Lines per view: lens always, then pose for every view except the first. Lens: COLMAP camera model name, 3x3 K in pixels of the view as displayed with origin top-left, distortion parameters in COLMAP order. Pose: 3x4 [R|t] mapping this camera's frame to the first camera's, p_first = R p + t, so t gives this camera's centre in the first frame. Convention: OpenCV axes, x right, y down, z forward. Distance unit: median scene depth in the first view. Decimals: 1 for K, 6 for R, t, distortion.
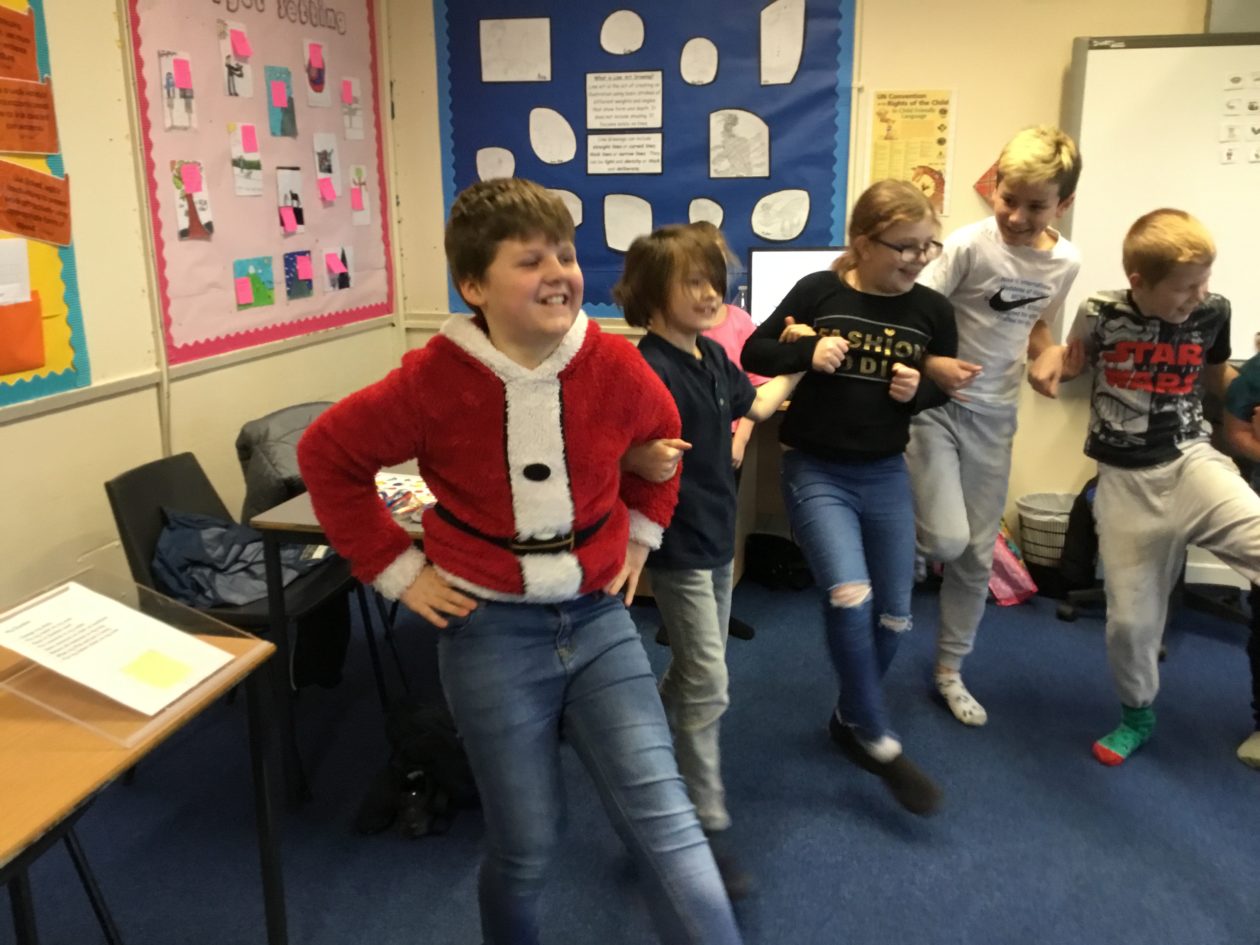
lens RADIAL K [[1127.6, 0, 630.0], [0, 1127.6, 472.5], [0, 0, 1]] dist [0.136355, -0.239709]
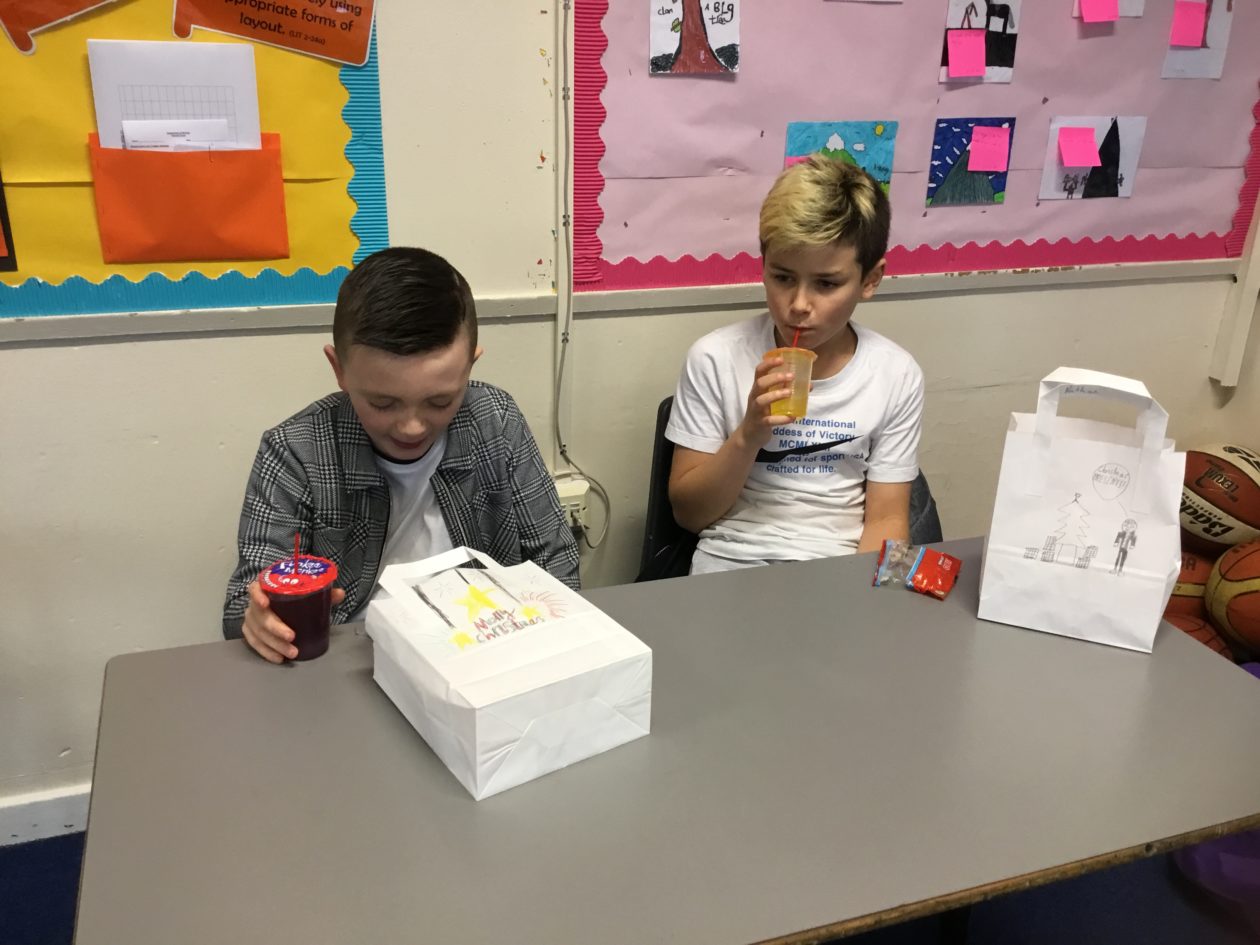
lens RADIAL K [[1153.7, 0, 630.0], [0, 1153.7, 472.5], [0, 0, 1]] dist [0.077946, -0.135764]
pose [[0.563417, 0.333077, -0.756056, 0.094452], [-0.240119, 0.941644, 0.235900, -0.145321], [0.790509, 0.048633, 0.610516, 0.629151]]
